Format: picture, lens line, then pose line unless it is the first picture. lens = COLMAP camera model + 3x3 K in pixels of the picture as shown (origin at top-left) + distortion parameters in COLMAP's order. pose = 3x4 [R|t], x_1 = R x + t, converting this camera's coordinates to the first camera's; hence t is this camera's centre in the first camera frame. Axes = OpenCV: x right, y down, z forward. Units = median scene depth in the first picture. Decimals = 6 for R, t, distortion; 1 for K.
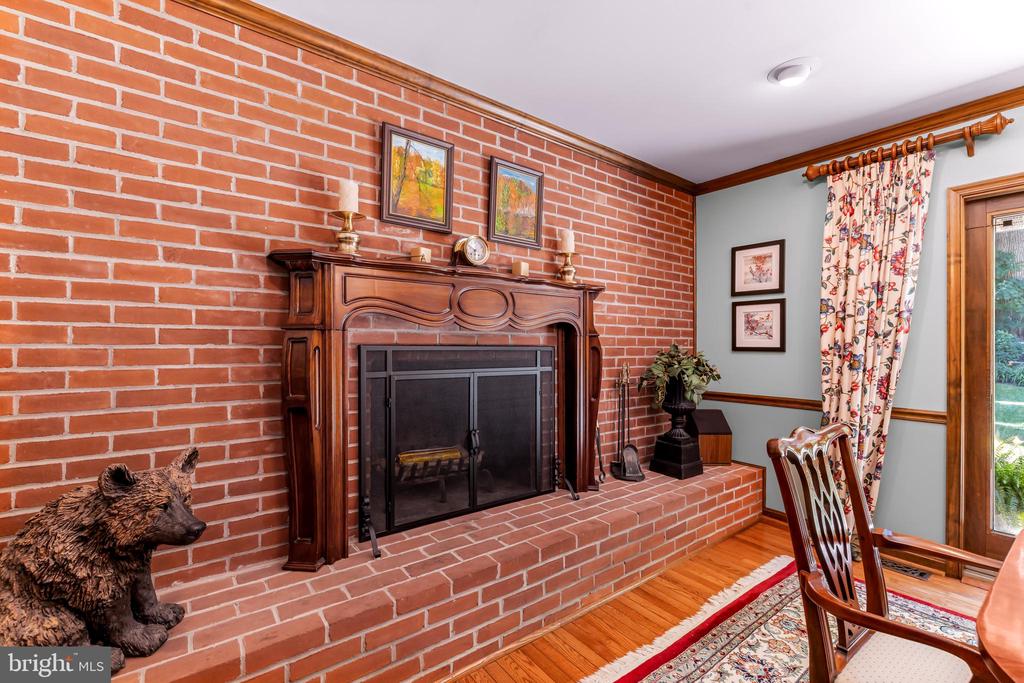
lens RADIAL K [[438.8, 0, 511.9], [0, 438.8, 344.1], [0, 0, 1]] dist [-0.001610, -0.000368]
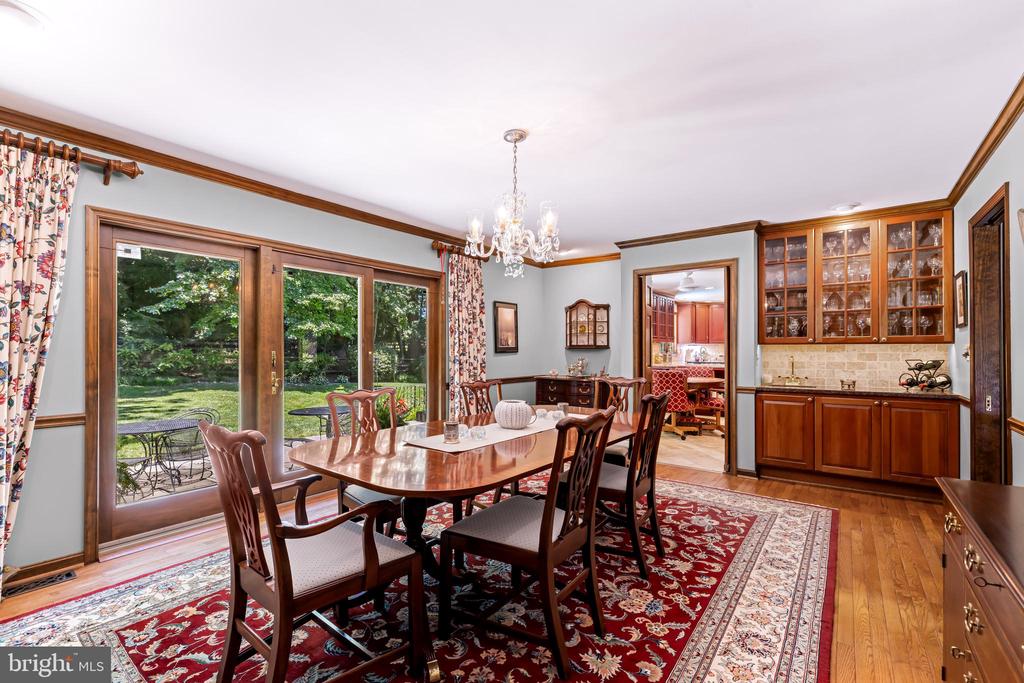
lens RADIAL K [[436.0, 0, 511.7], [0, 436.0, 351.0], [0, 0, 1]] dist [-0.000938, -0.000170]
pose [[-0.270007, -0.003732, 0.962851, -0.314383], [-0.003344, 0.999990, 0.002938, -0.003630], [-0.962852, -0.002427, -0.270017, 0.276039]]
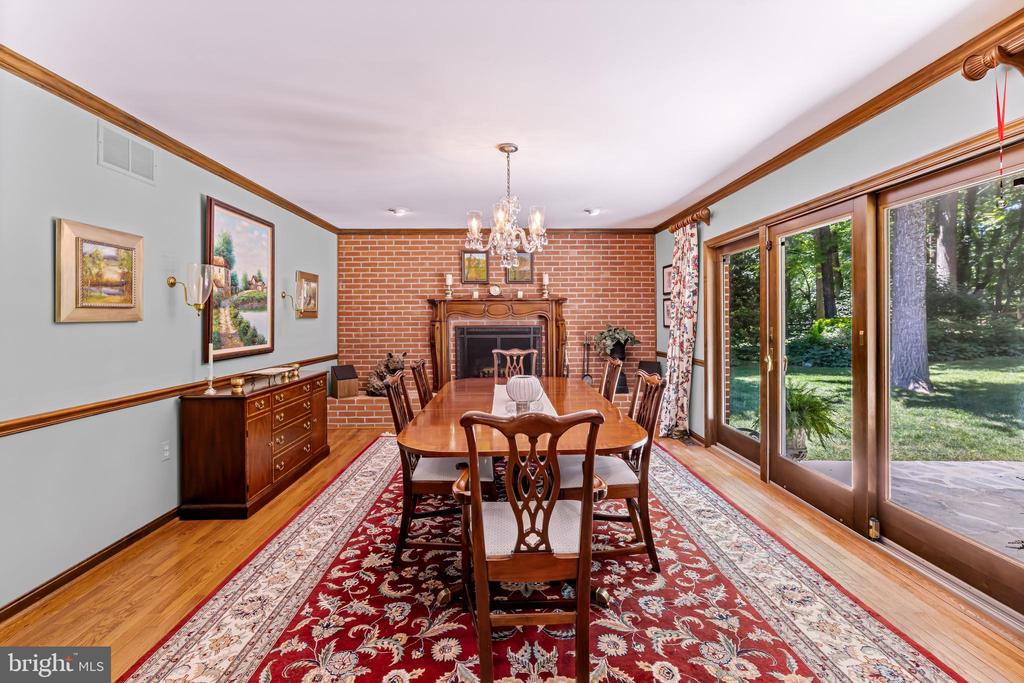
lens RADIAL K [[448.6, 0, 518.6], [0, 448.6, 317.8], [0, 0, 1]] dist [-0.000098, -0.000024]
pose [[0.820960, -0.011977, -0.570860, 1.427737], [0.012496, 0.999917, -0.003008, -0.031865], [0.570849, -0.004664, 0.821042, -1.036544]]
